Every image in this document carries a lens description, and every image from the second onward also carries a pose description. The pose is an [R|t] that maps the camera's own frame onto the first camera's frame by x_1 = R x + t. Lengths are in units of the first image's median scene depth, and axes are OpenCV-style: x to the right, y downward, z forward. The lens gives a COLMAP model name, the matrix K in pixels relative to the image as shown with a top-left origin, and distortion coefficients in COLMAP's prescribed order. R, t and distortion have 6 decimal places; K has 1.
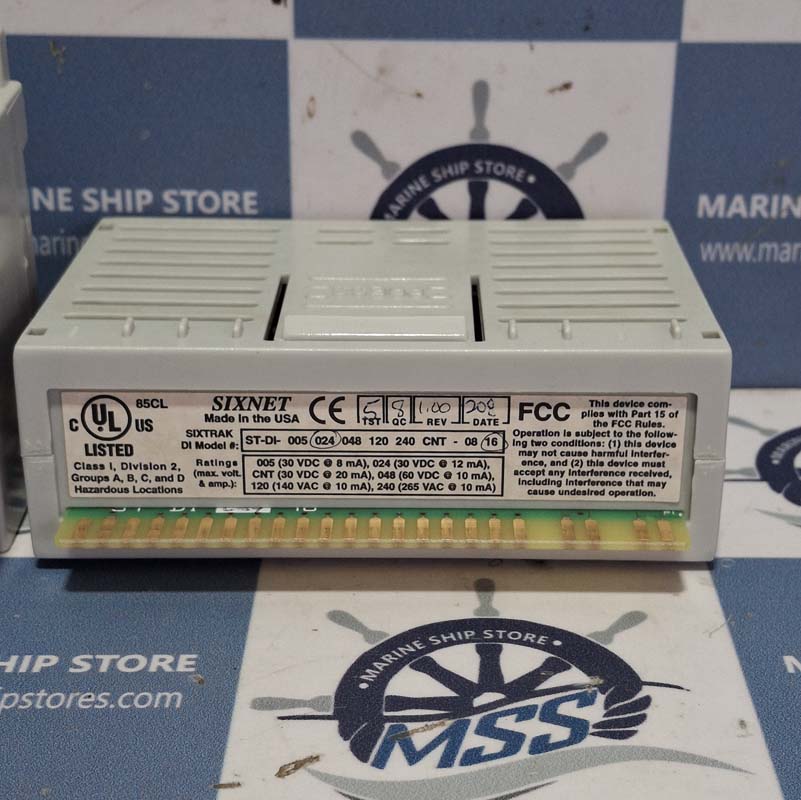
lens RADIAL K [[1592.8, 0, 427.6], [0, 1592.8, 399.8], [0, 0, 1]] dist [0.231352, 0.000000]
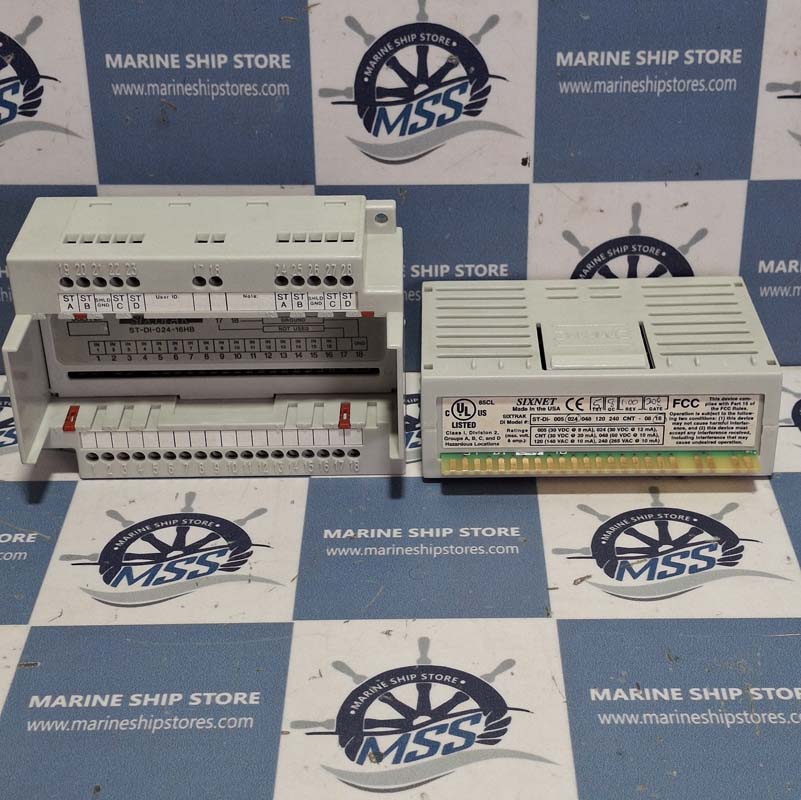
lens RADIAL K [[1592.8, 0, 432.7], [0, 1592.8, 381.8], [0, 0, 1]] dist [0.231352, 0.000000]
pose [[0.999847, -0.016857, -0.004772, -0.225805], [0.017238, 0.995208, 0.096245, -0.211306], [0.003126, -0.096313, 0.995346, -0.949361]]
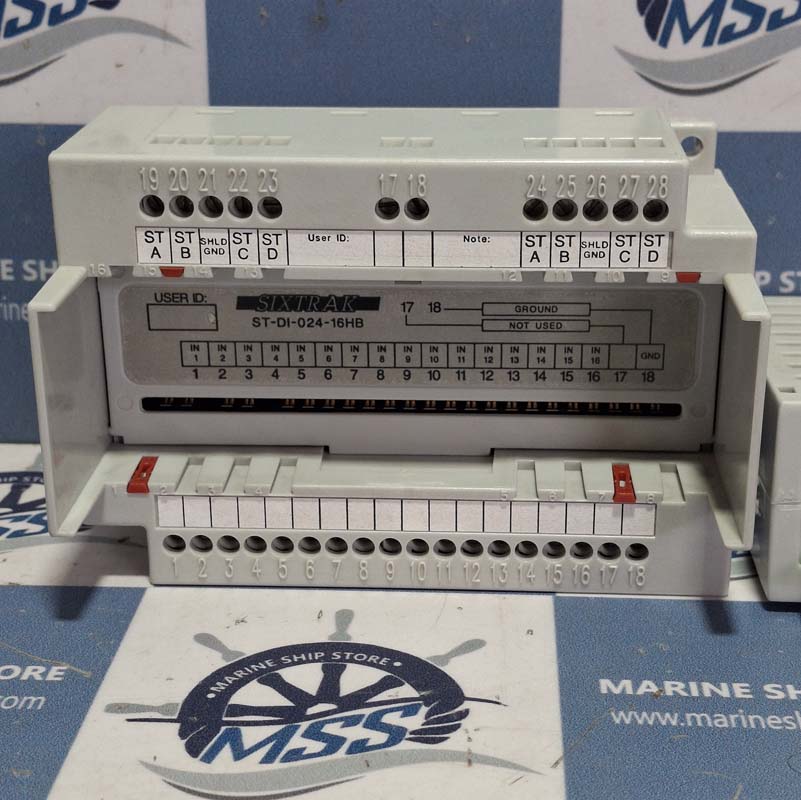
lens RADIAL K [[1592.8, 0, 426.3], [0, 1592.8, 397.7], [0, 0, 1]] dist [0.231352, 0.000000]
pose [[0.998952, 0.008831, -0.044909, -0.433065], [-0.012531, 0.996489, -0.082787, 0.055885], [0.044020, 0.083263, 0.995555, -0.093070]]
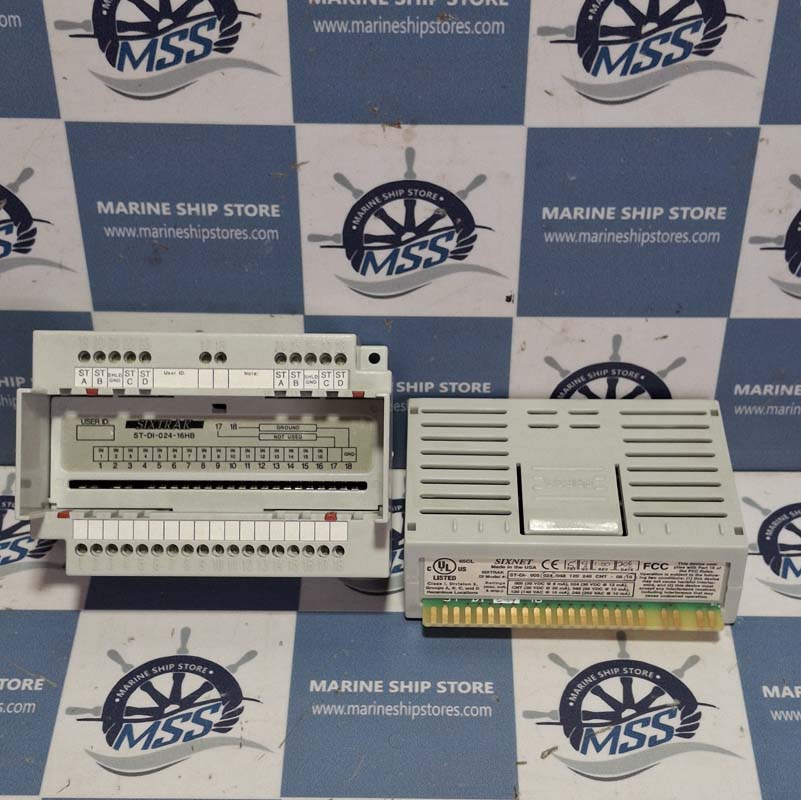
lens RADIAL K [[1592.8, 0, 413.1], [0, 1592.8, 388.1], [0, 0, 1]] dist [0.231352, 0.000000]
pose [[0.999865, 0.001704, -0.016368, -0.203429], [0.003550, 0.948872, 0.315643, -0.859374], [0.016069, -0.315658, 0.948737, -0.896369]]
